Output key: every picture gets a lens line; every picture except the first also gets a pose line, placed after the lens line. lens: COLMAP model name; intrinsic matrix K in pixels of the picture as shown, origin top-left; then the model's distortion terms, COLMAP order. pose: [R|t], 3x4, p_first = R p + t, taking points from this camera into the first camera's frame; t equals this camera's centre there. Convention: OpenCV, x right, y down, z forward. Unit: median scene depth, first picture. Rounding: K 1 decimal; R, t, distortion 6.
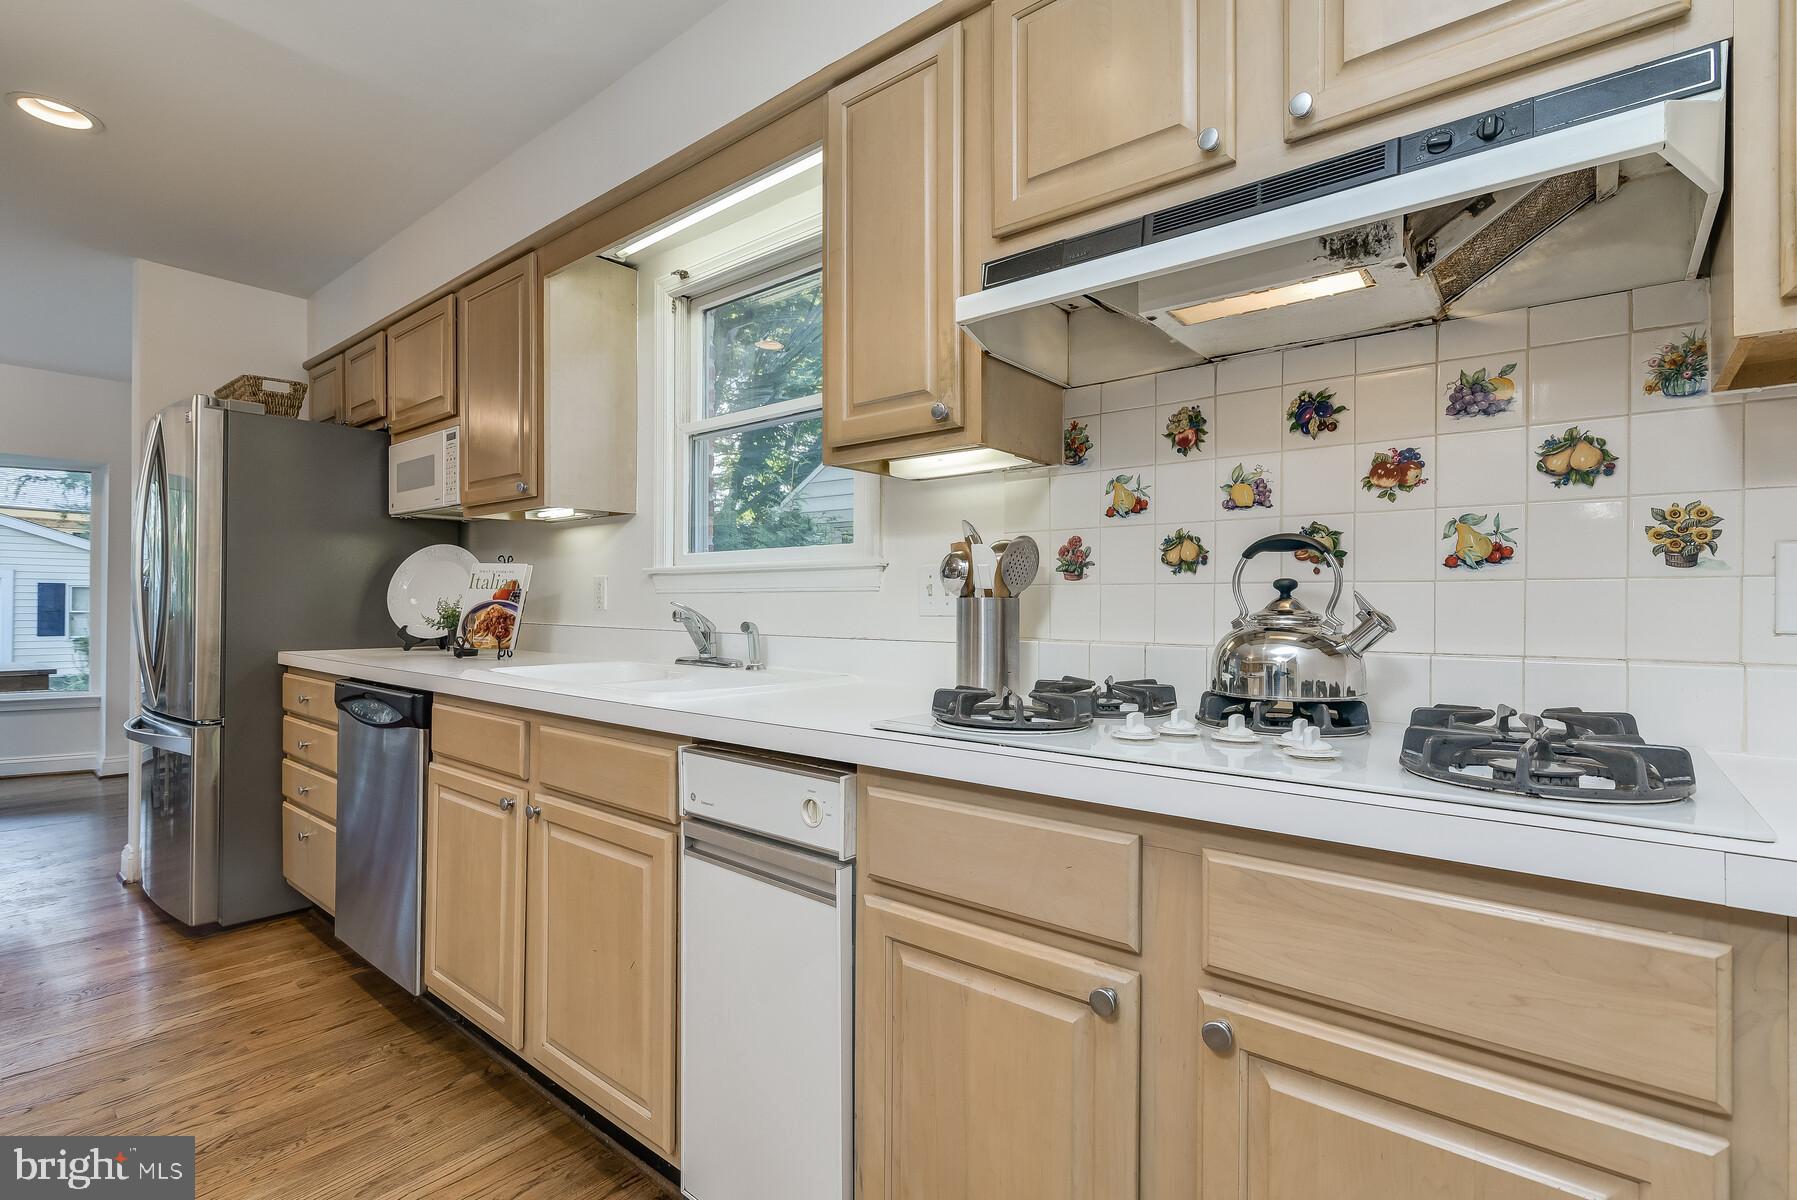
lens RADIAL K [[841.2, 0, 899.5], [0, 841.2, 603.2], [0, 0, 1]] dist [-0.004147, 0.000311]
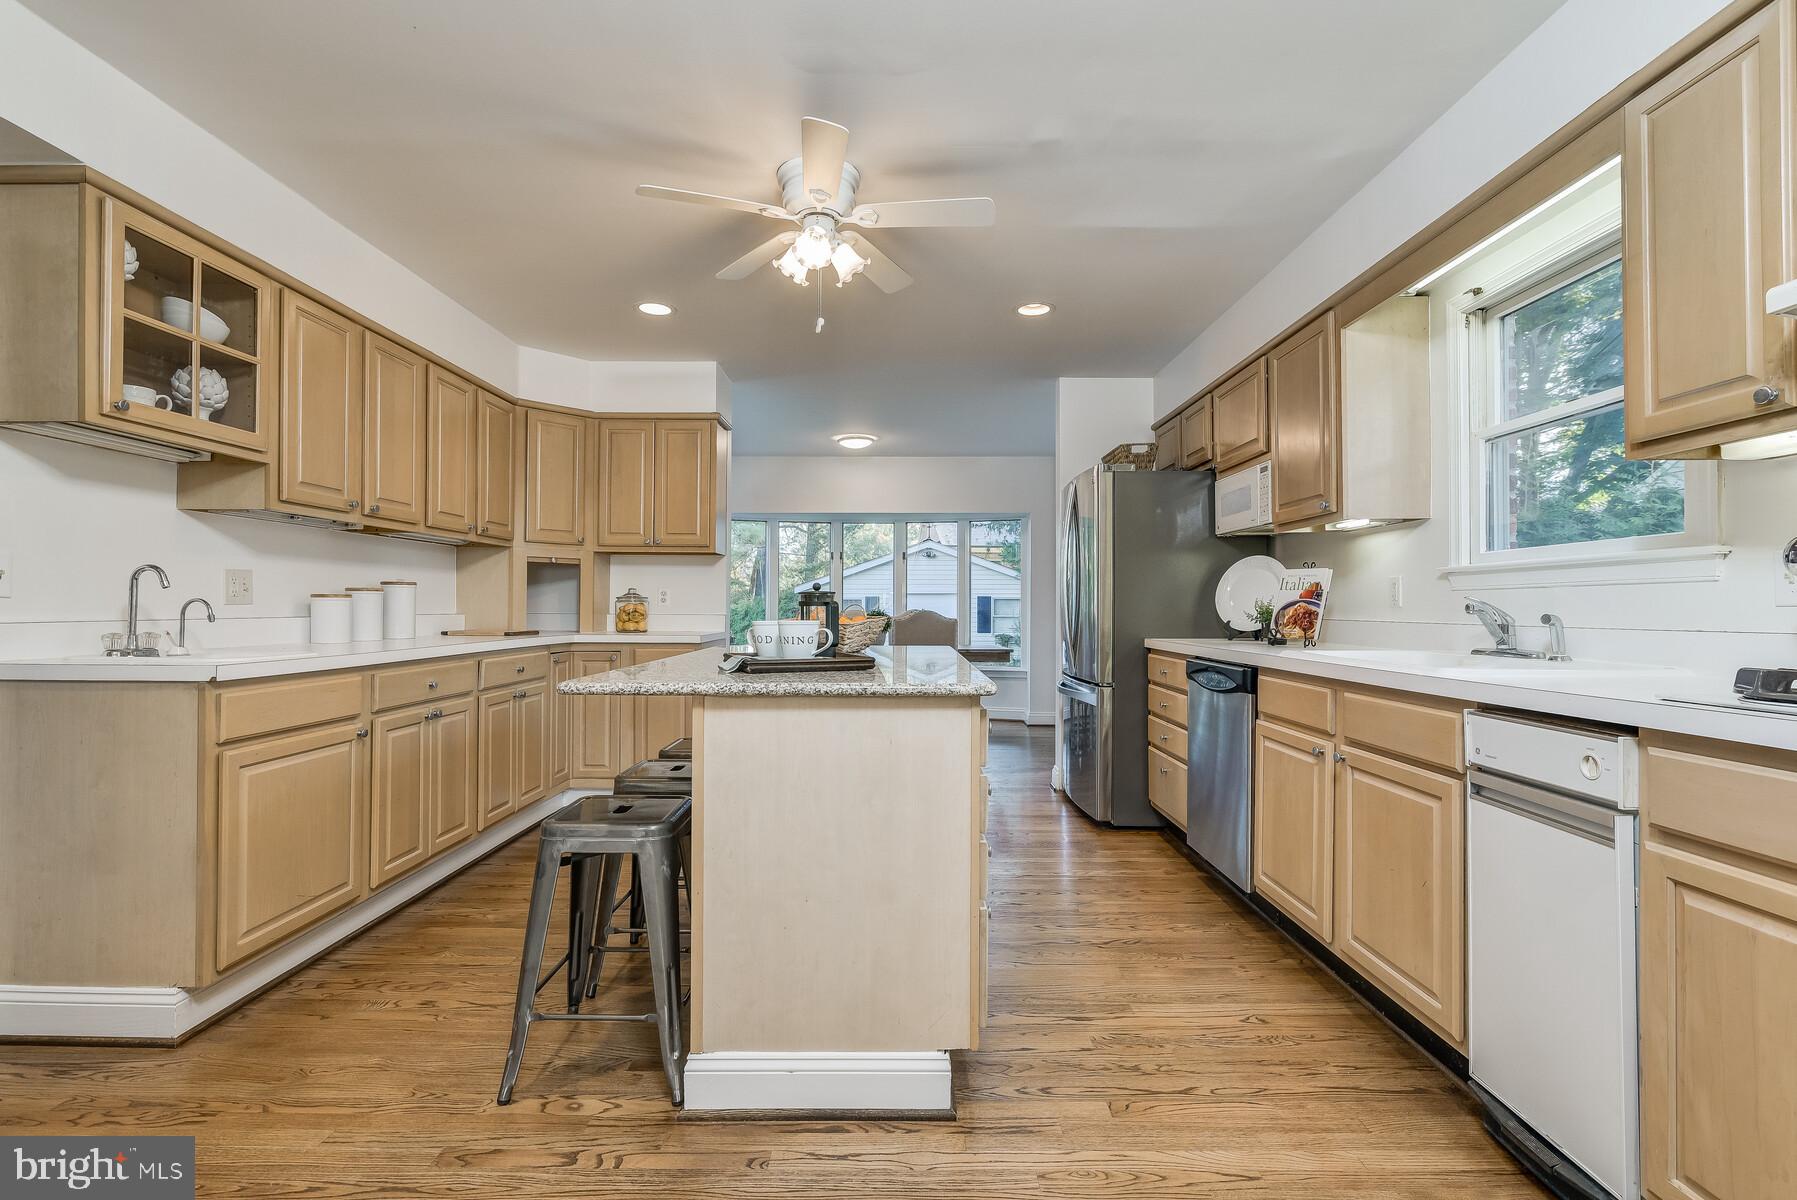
lens RADIAL K [[841.2, 0, 899.6], [0, 841.2, 604.5], [0, 0, 1]] dist [-0.004147, 0.000311]
pose [[0.639431, -0.009484, -0.768790, 0.095471], [0.003725, 0.999950, -0.009237, 0.015193], [0.768839, 0.003042, 0.639435, -0.260067]]
